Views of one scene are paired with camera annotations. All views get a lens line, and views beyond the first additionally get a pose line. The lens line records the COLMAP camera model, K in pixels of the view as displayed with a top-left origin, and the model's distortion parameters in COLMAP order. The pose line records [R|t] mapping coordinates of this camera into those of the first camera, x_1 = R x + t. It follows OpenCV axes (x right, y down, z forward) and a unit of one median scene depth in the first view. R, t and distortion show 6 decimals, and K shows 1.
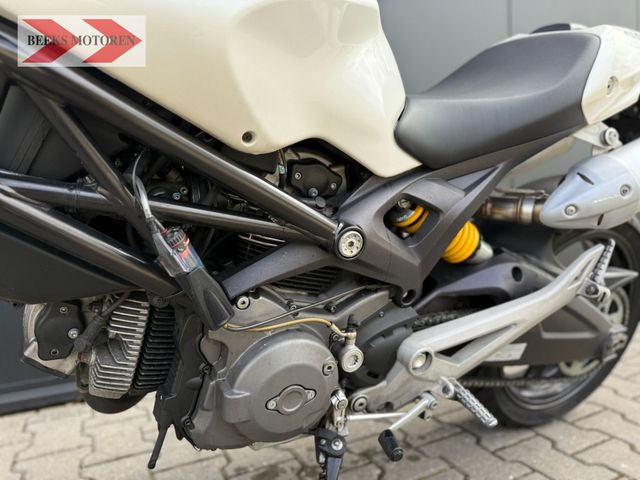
lens RADIAL K [[434.2, 0, 322.4], [0, 434.2, 235.4], [0, 0, 1]] dist [0.023087, -0.009918]
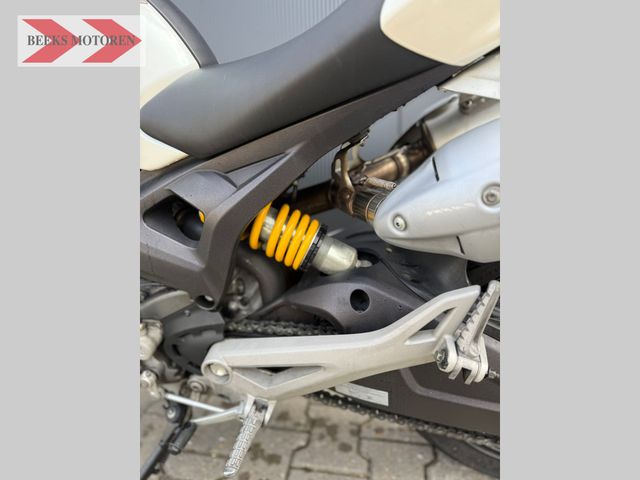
lens RADIAL K [[346.3, 0, 316.1], [0, 346.3, 239.4], [0, 0, 1]] dist [-0.002762, -0.000402]
pose [[0.799428, 0.127063, -0.587171, 0.762734], [-0.026758, 0.983938, 0.176493, -0.116961], [0.600165, -0.125382, 0.789988, 0.560367]]
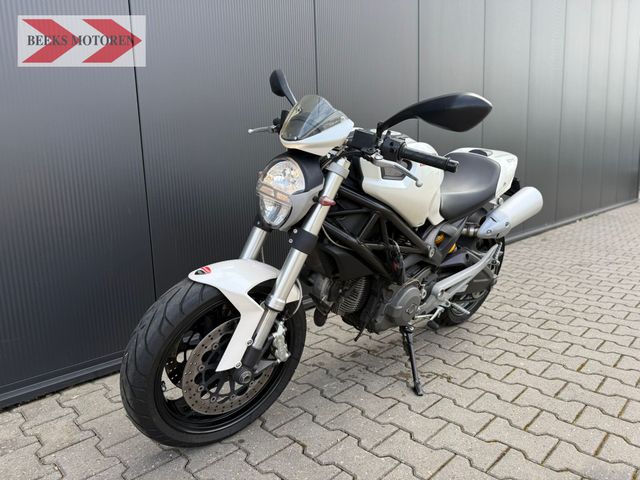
lens RADIAL K [[434.2, 0, 323.1], [0, 434.2, 236.3], [0, 0, 1]] dist [0.023087, -0.009918]
pose [[0.949919, -0.029383, 0.311112, -1.191405], [0.002170, 0.996166, 0.087456, -0.267737], [-0.312488, -0.082401, 0.946341, -1.159142]]
